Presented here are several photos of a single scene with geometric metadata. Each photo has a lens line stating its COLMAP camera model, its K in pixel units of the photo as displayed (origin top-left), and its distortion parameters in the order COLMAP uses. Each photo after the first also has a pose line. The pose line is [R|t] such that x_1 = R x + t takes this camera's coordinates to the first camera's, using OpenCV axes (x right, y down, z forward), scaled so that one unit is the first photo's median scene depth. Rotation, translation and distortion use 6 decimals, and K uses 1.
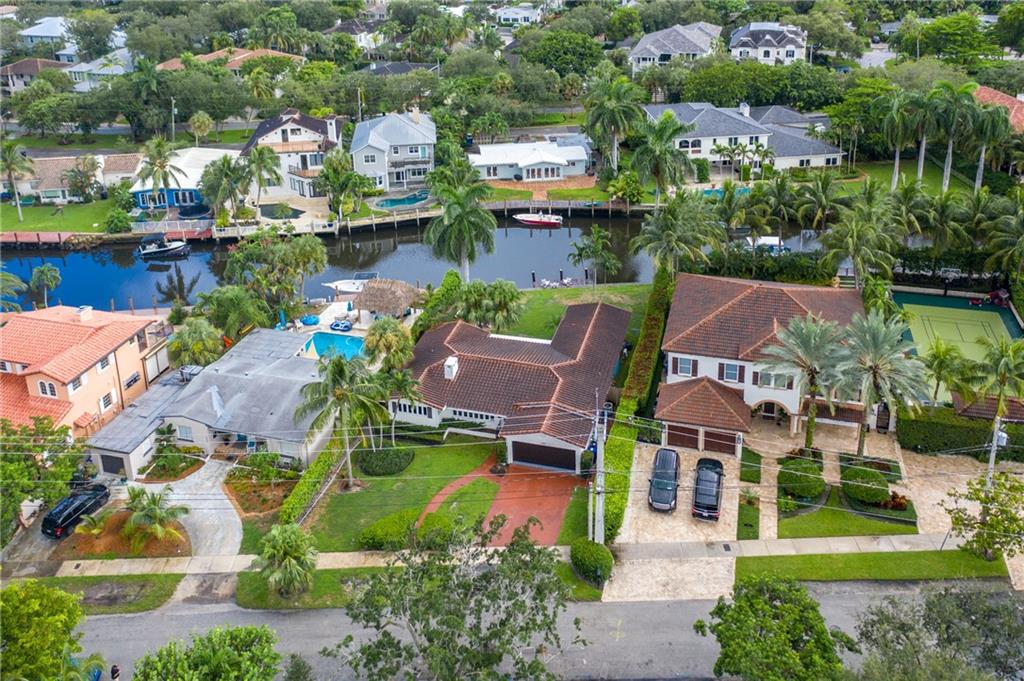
lens RADIAL K [[877.2, 0, 513.3], [0, 877.2, 118.7], [0, 0, 1]] dist [0.003420, -0.000171]
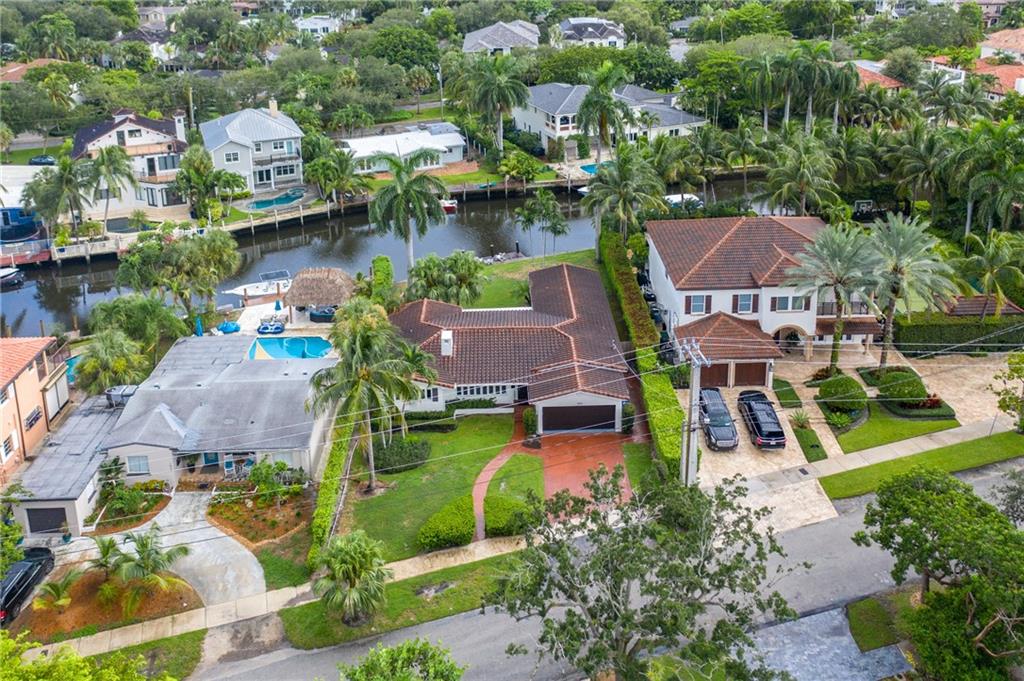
lens RADIAL K [[877.2, 0, 513.3], [0, 877.2, 118.7], [0, 0, 1]] dist [0.003420, -0.000171]
pose [[0.954470, -0.058212, 0.292572, -0.236408], [0.070842, 0.996950, -0.032749, 0.088749], [-0.289774, 0.051984, 0.955682, 0.124683]]
